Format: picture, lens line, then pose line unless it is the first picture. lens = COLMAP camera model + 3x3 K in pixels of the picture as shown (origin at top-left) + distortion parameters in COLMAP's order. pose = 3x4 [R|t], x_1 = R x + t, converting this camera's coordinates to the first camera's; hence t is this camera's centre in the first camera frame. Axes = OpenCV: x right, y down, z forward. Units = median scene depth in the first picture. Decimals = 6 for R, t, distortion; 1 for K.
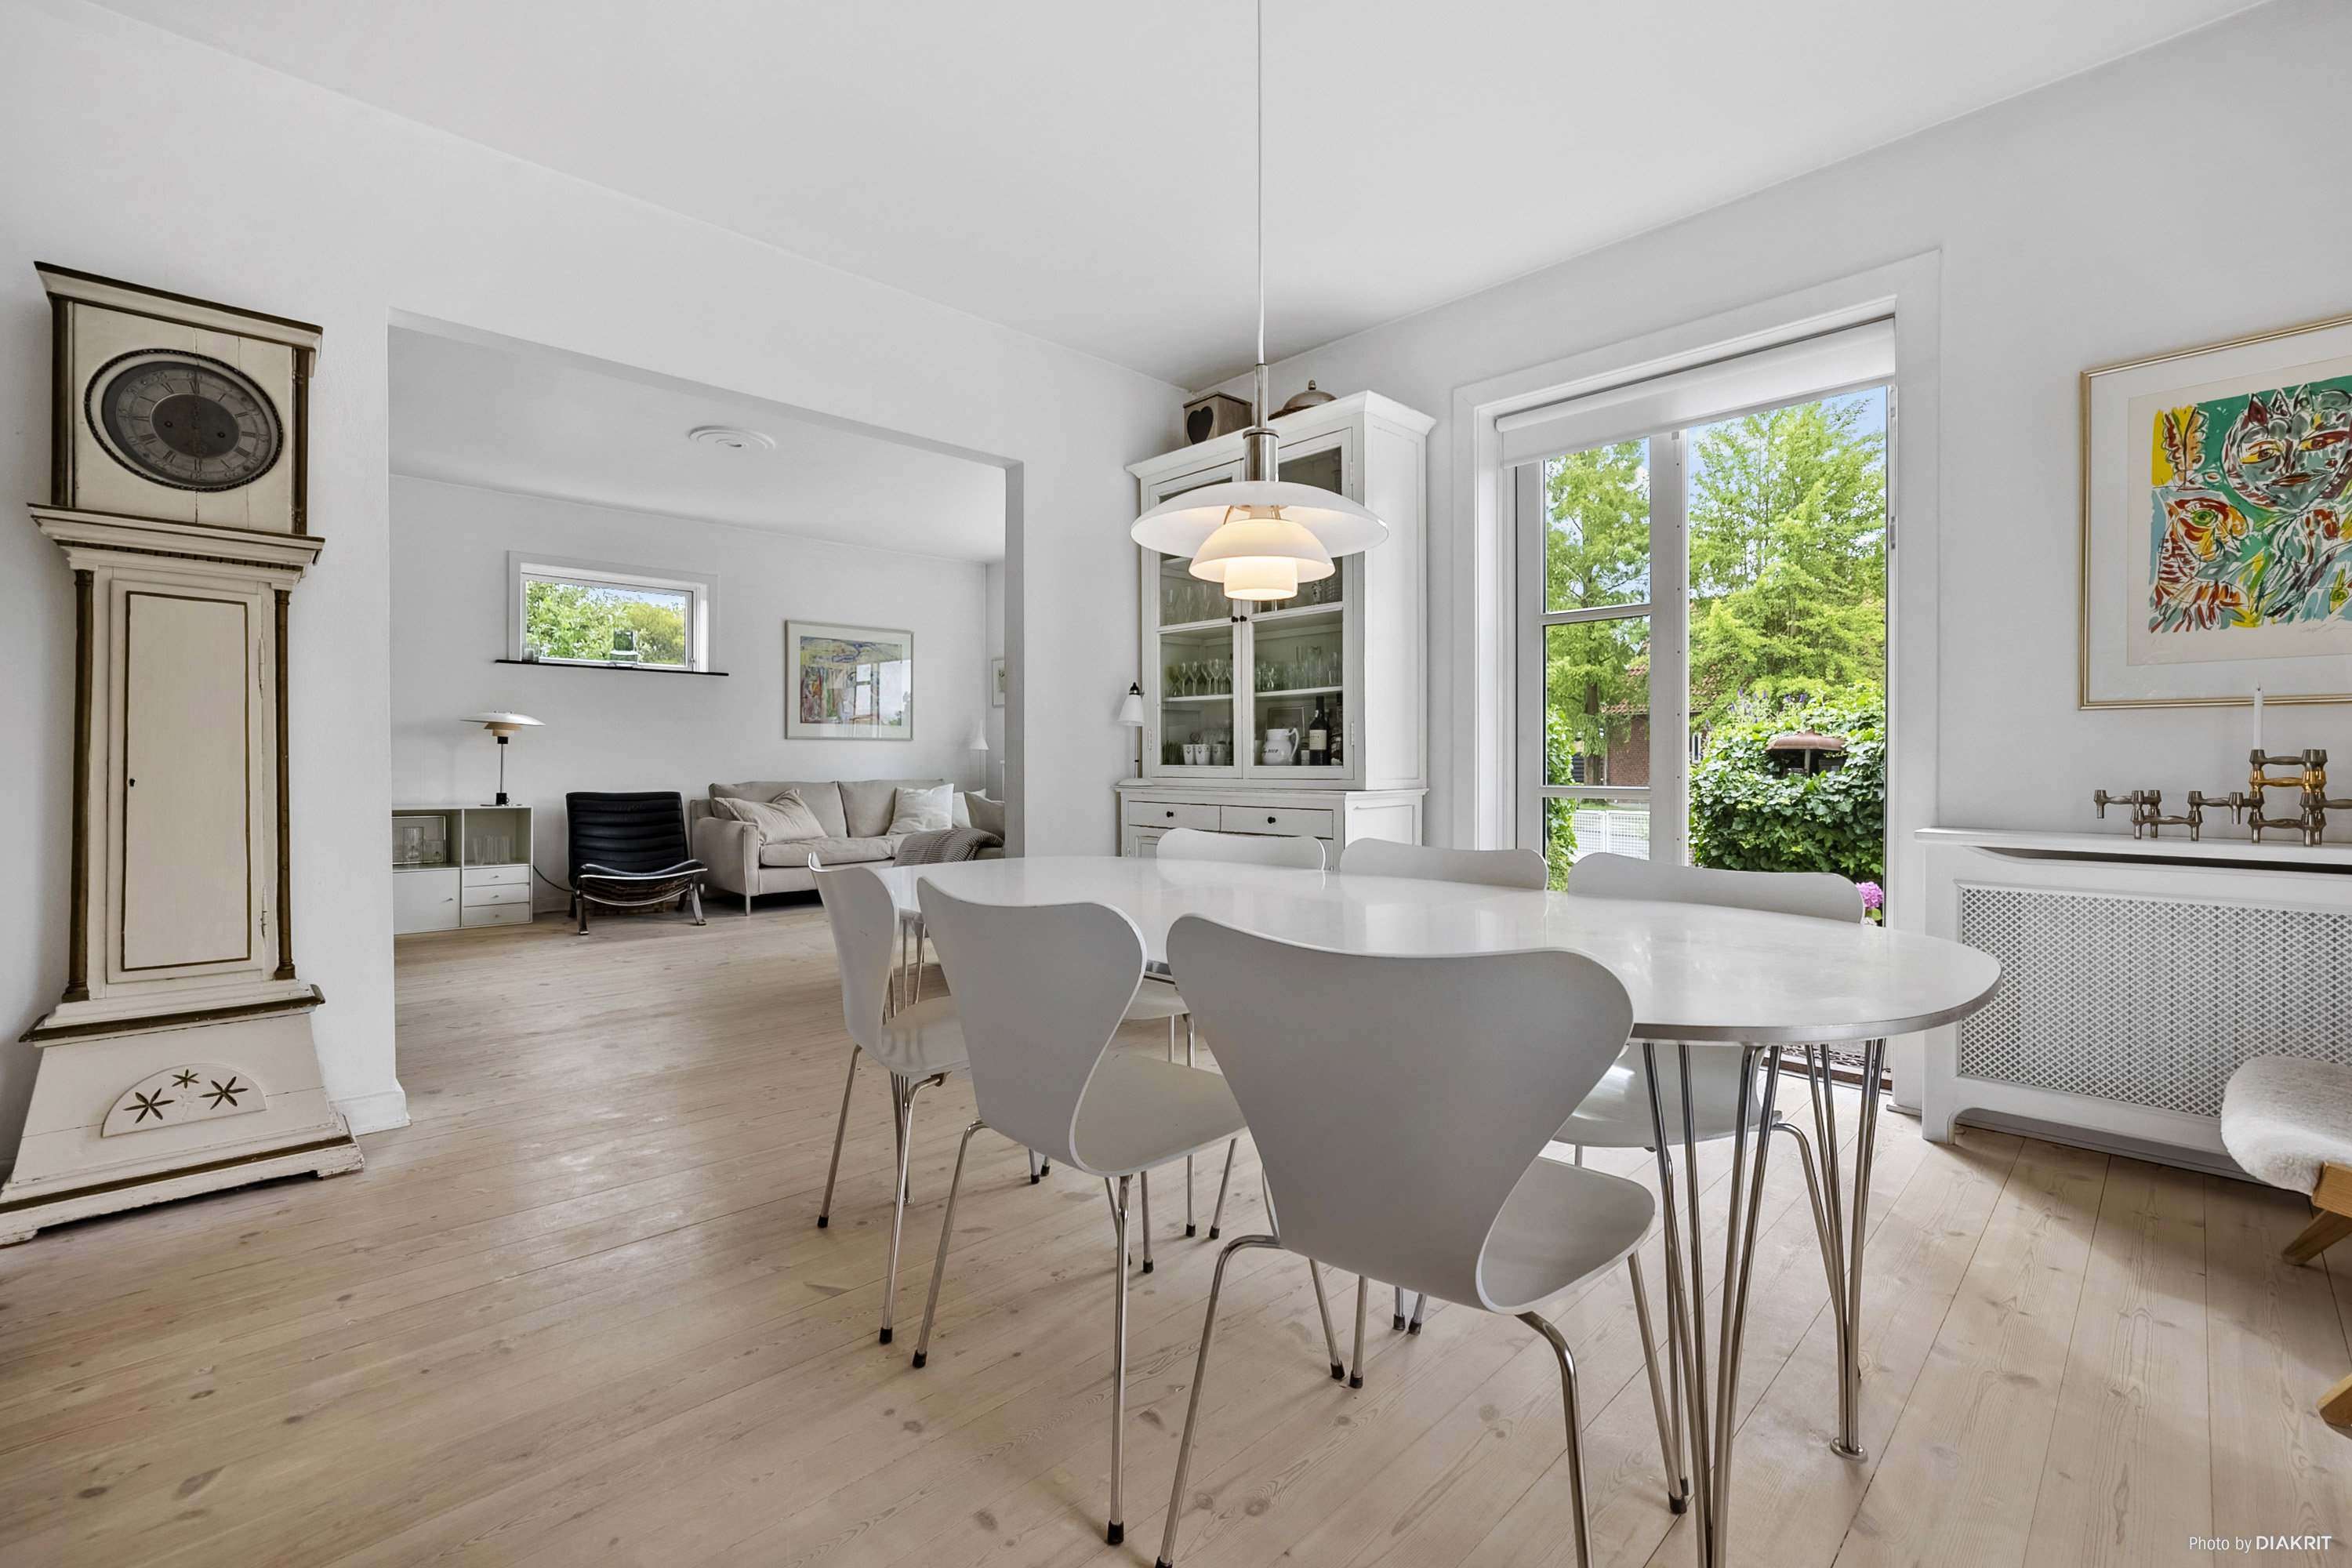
lens RADIAL K [[1034.4, 0, 1181.6], [0, 1034.4, 778.5], [0, 0, 1]] dist [0.000013, 0.000157]
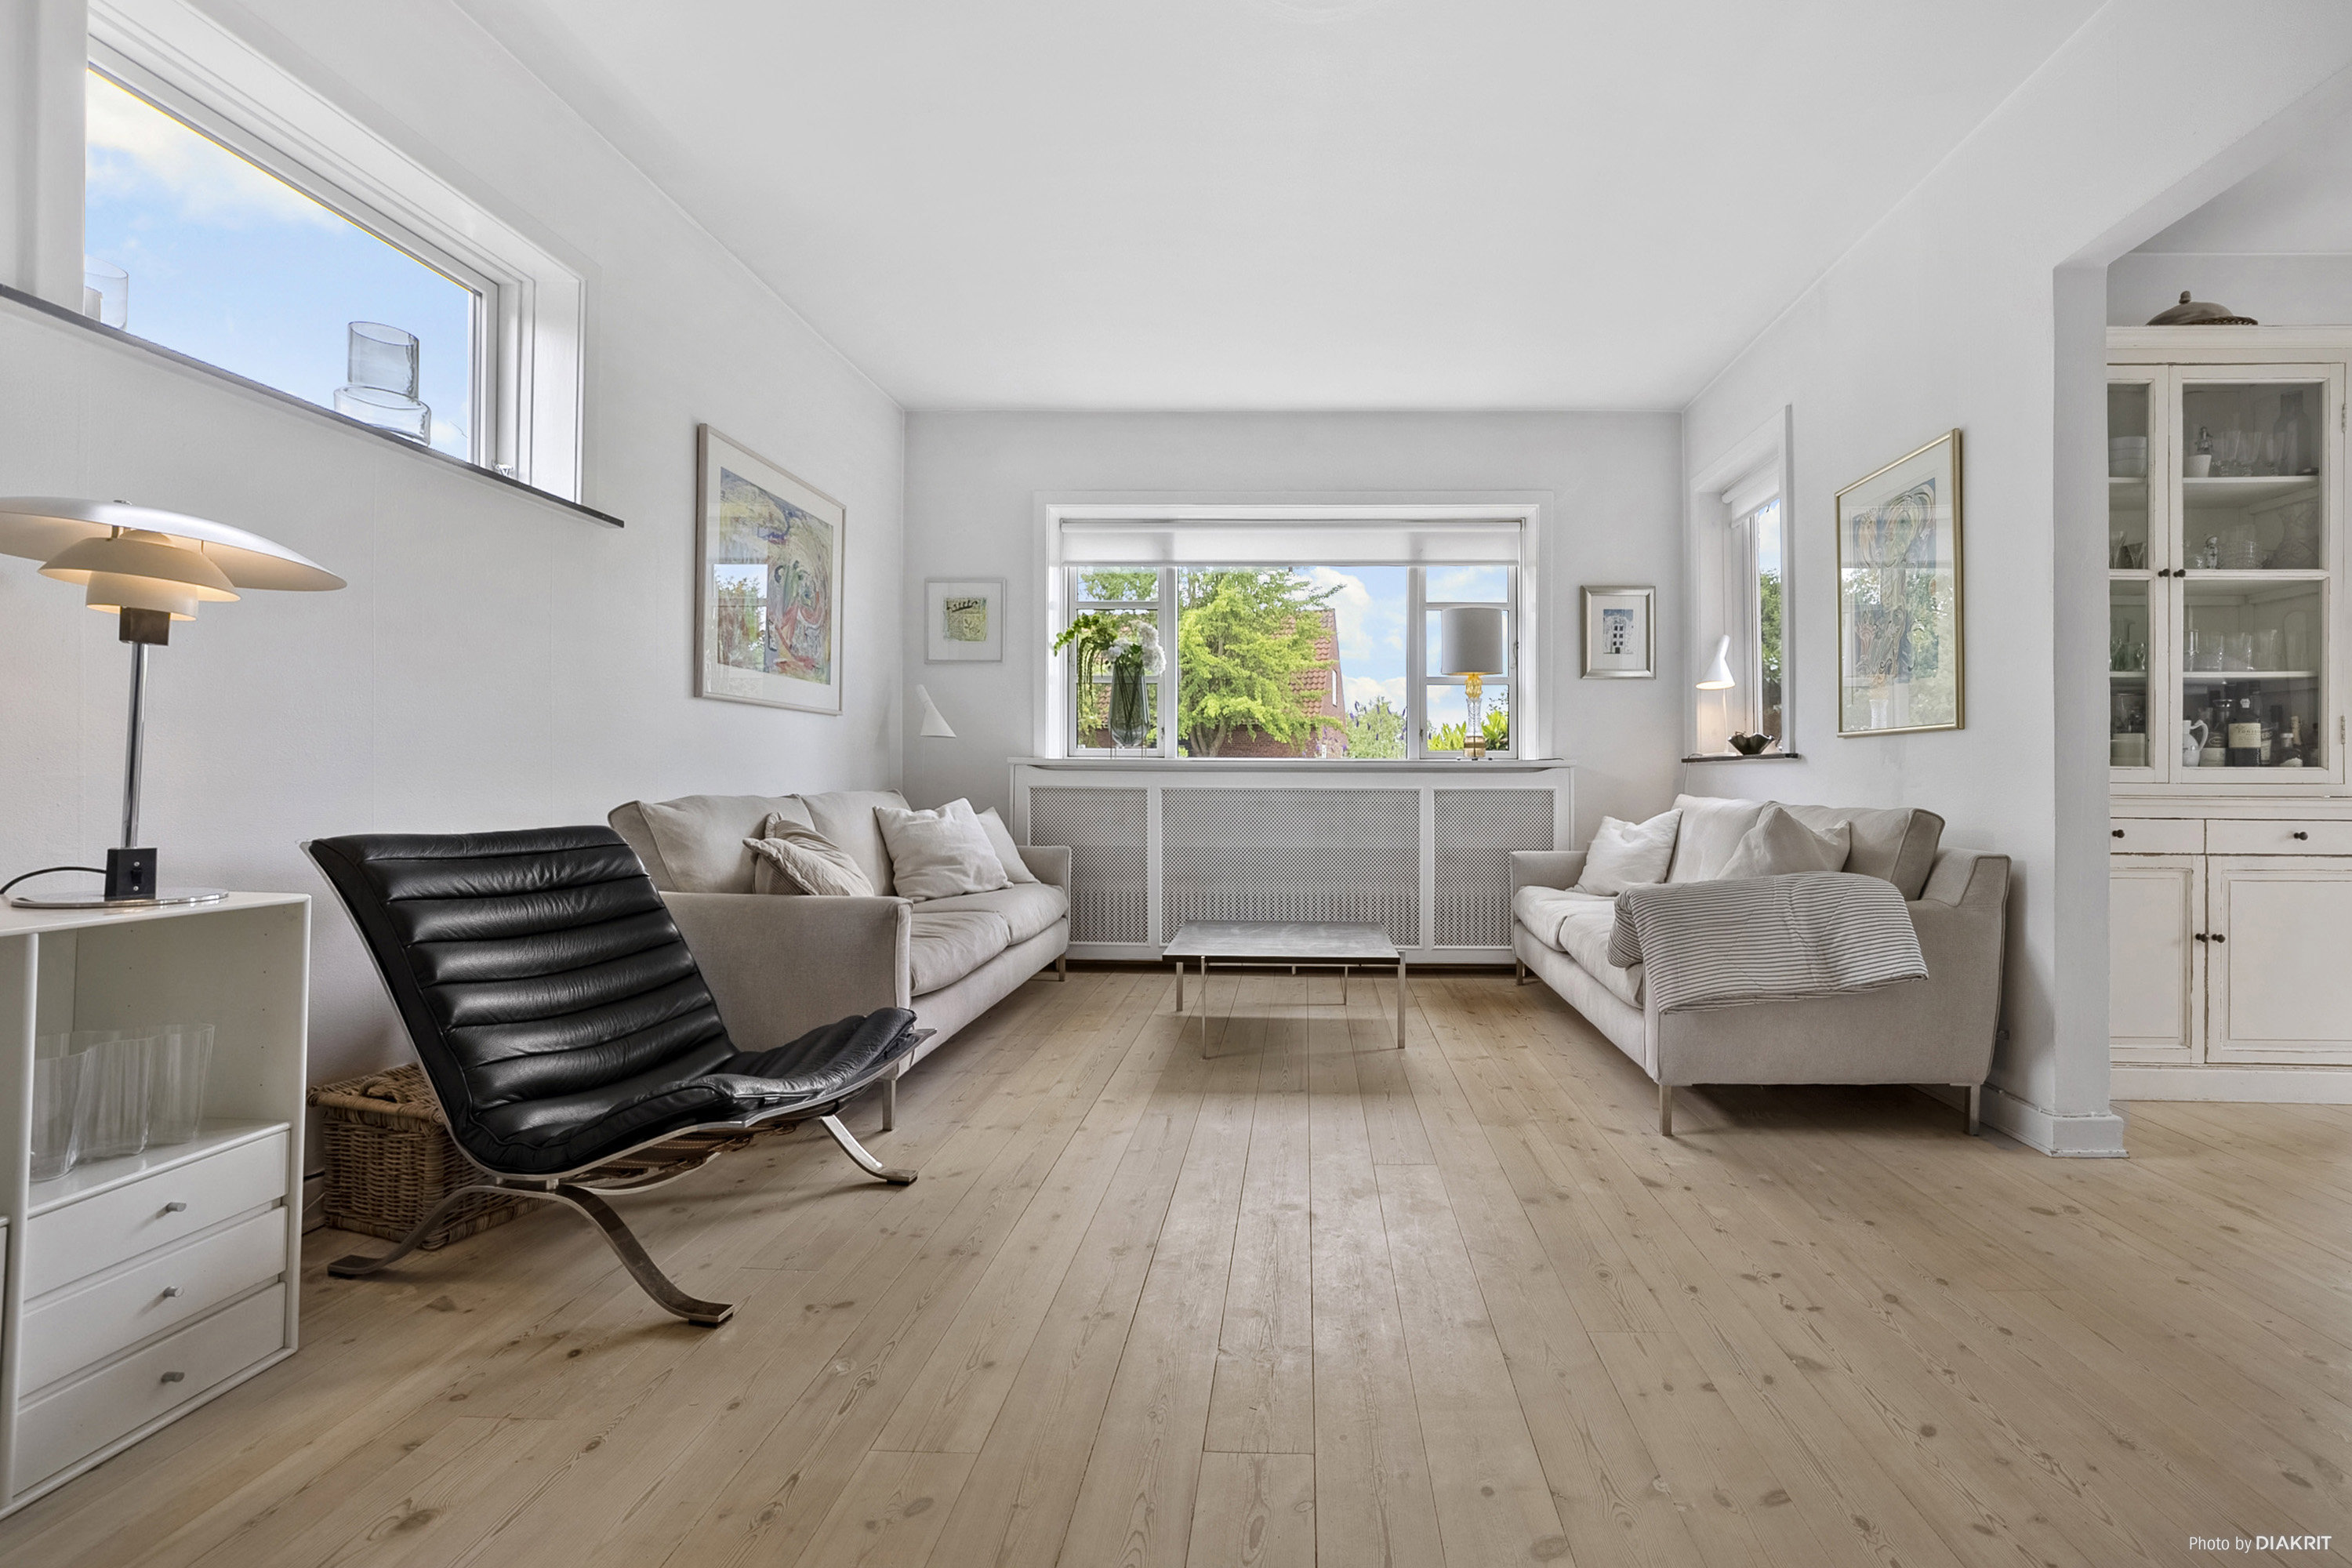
lens RADIAL K [[1034.4, 0, 1181.6], [0, 1034.4, 778.5], [0, 0, 1]] dist [0.000013, 0.000157]
pose [[0.694764, 0.002984, 0.719232, -0.665637], [0.000844, 0.999987, -0.004964, -0.000219], [-0.719237, 0.004055, 0.694753, 0.663756]]
